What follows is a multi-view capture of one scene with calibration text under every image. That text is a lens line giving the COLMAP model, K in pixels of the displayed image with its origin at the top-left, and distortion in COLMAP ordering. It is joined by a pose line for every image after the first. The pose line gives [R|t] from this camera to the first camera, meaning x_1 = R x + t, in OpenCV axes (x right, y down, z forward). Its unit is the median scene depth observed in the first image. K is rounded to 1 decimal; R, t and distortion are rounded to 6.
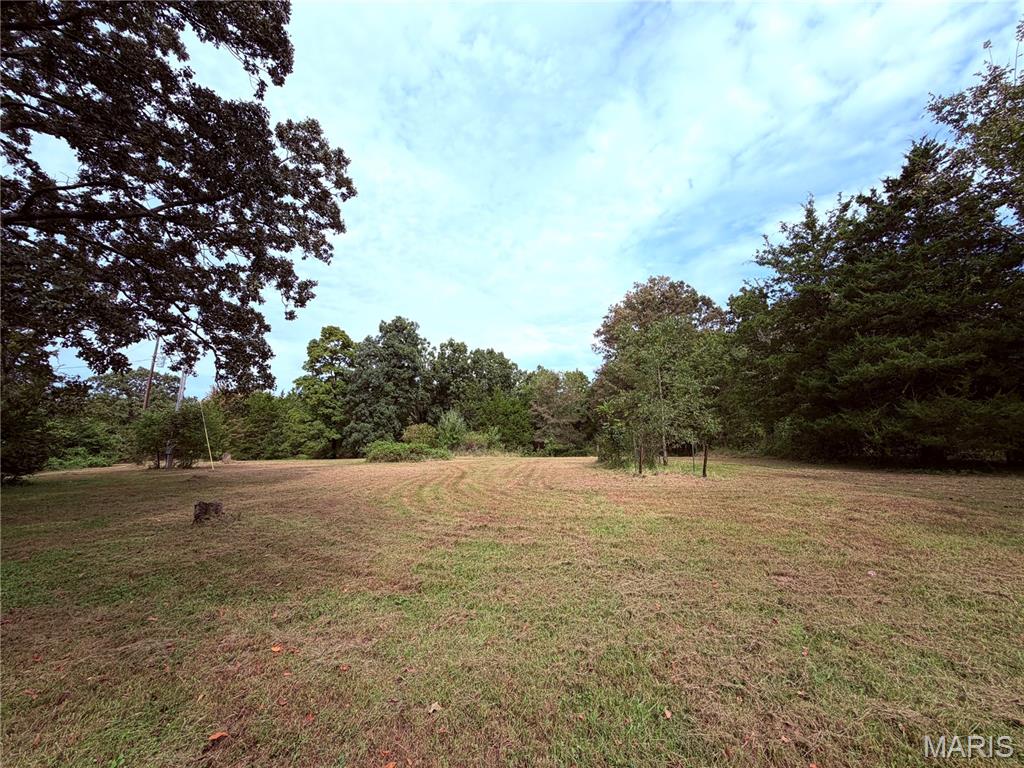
lens RADIAL K [[409.3, 0, 506.3], [0, 409.3, 383.7], [0, 0, 1]] dist [0.000089, 0.000217]
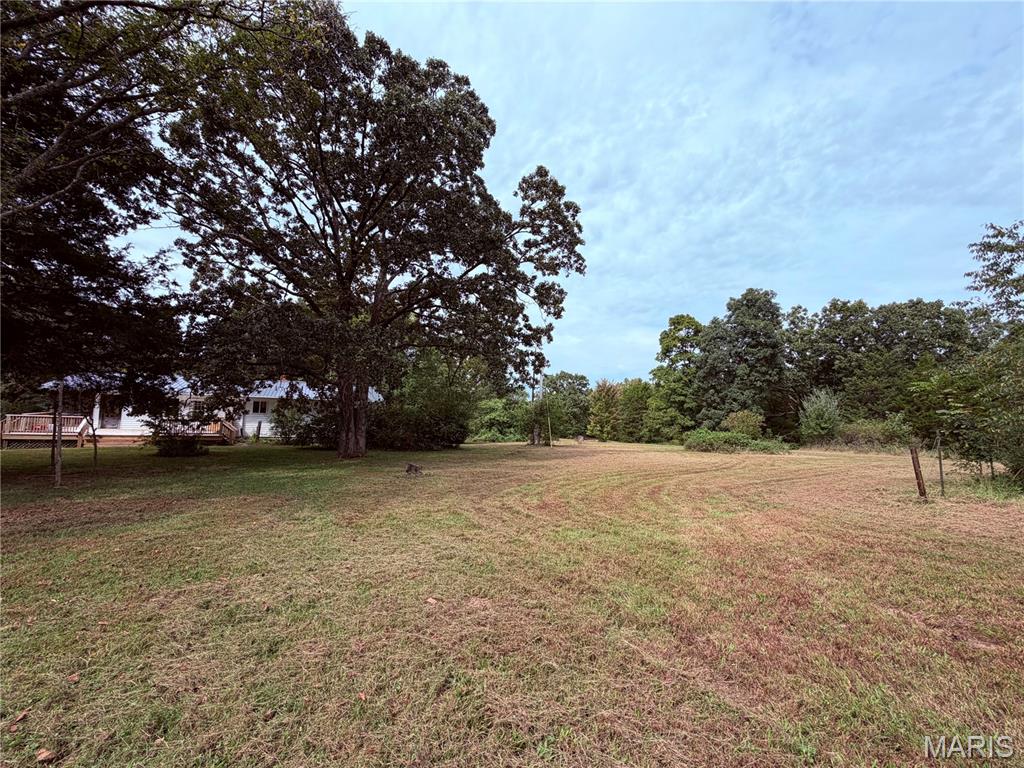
lens RADIAL K [[409.3, 0, 505.7], [0, 409.3, 385.3], [0, 0, 1]] dist [0.000089, 0.000217]
pose [[0.598487, -0.060326, -0.798858, 0.120006], [0.090337, 0.995883, -0.007526, 0.001831], [0.796023, -0.067662, 0.601472, 0.039797]]
